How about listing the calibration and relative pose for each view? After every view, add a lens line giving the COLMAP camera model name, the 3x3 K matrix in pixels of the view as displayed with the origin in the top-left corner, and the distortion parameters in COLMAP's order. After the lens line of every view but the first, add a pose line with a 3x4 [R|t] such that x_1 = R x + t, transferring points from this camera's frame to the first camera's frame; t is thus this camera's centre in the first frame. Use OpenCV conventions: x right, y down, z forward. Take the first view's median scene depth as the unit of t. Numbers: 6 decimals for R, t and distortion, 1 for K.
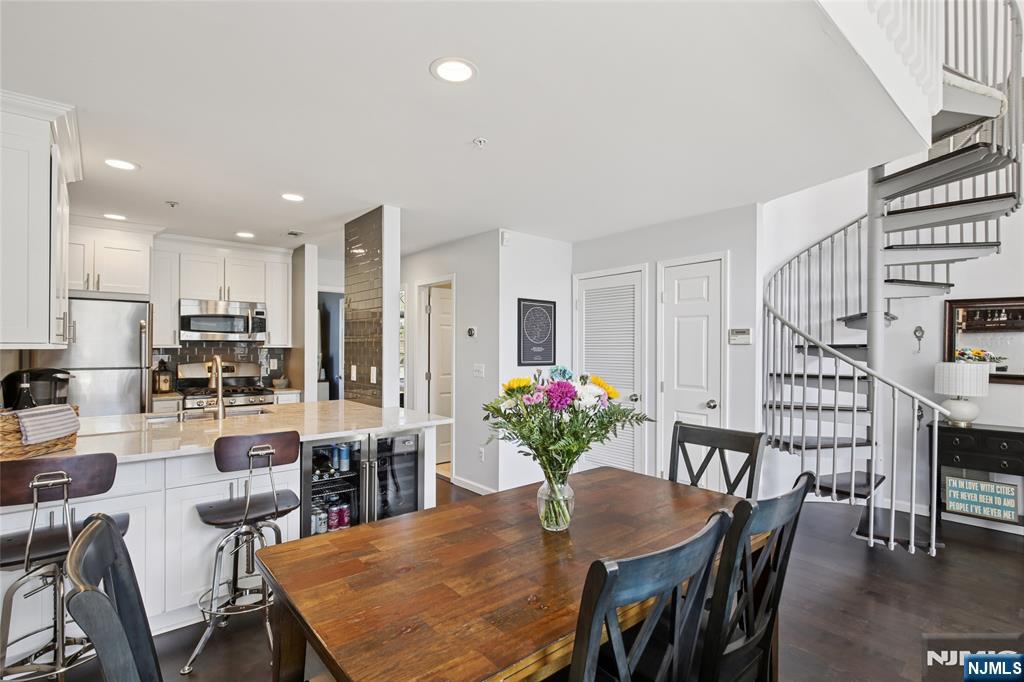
lens RADIAL K [[501.3, 0, 512.0], [0, 501.3, 341.0], [0, 0, 1]] dist [0.002123, 0.000467]
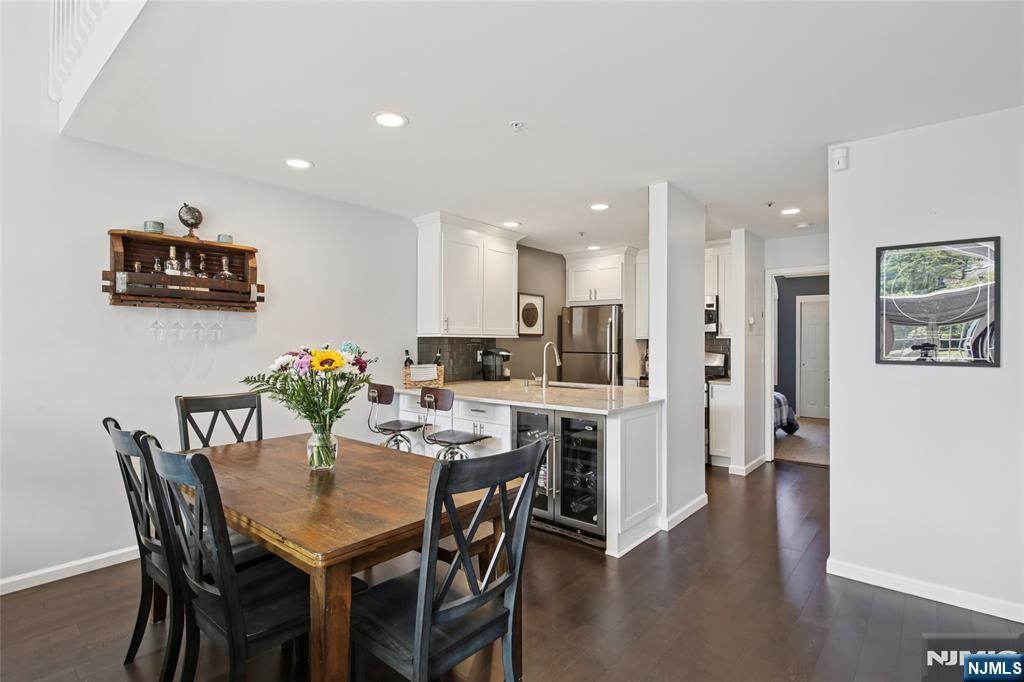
lens RADIAL K [[493.1, 0, 512.0], [0, 493.1, 341.0], [0, 0, 1]] dist [0.002602, 0.000464]
pose [[0.158100, -0.006733, -0.987400, 0.574464], [0.011416, 0.999922, -0.004990, 0.023955], [0.987357, -0.010483, 0.158165, 0.544455]]
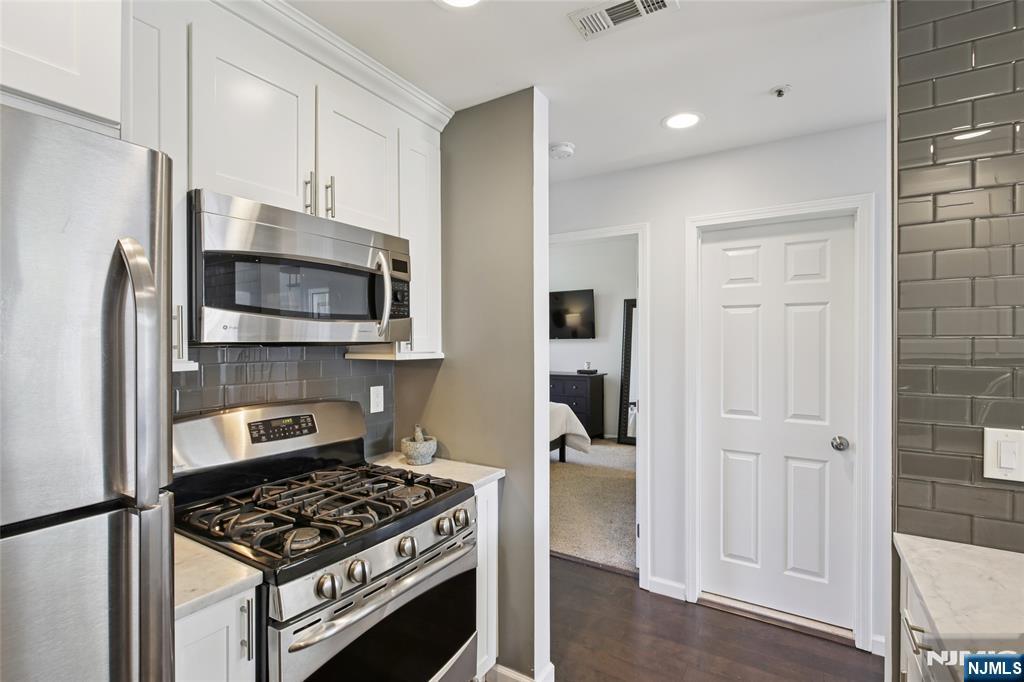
lens RADIAL K [[476.3, 0, 512.0], [0, 476.3, 341.0], [0, 0, 1]] dist [0.000231, 0.000084]
pose [[0.953023, -0.003077, 0.302883, -0.679192], [-0.000627, 0.999926, 0.012134, -0.006465], [-0.302898, -0.011754, 0.952951, 0.827220]]
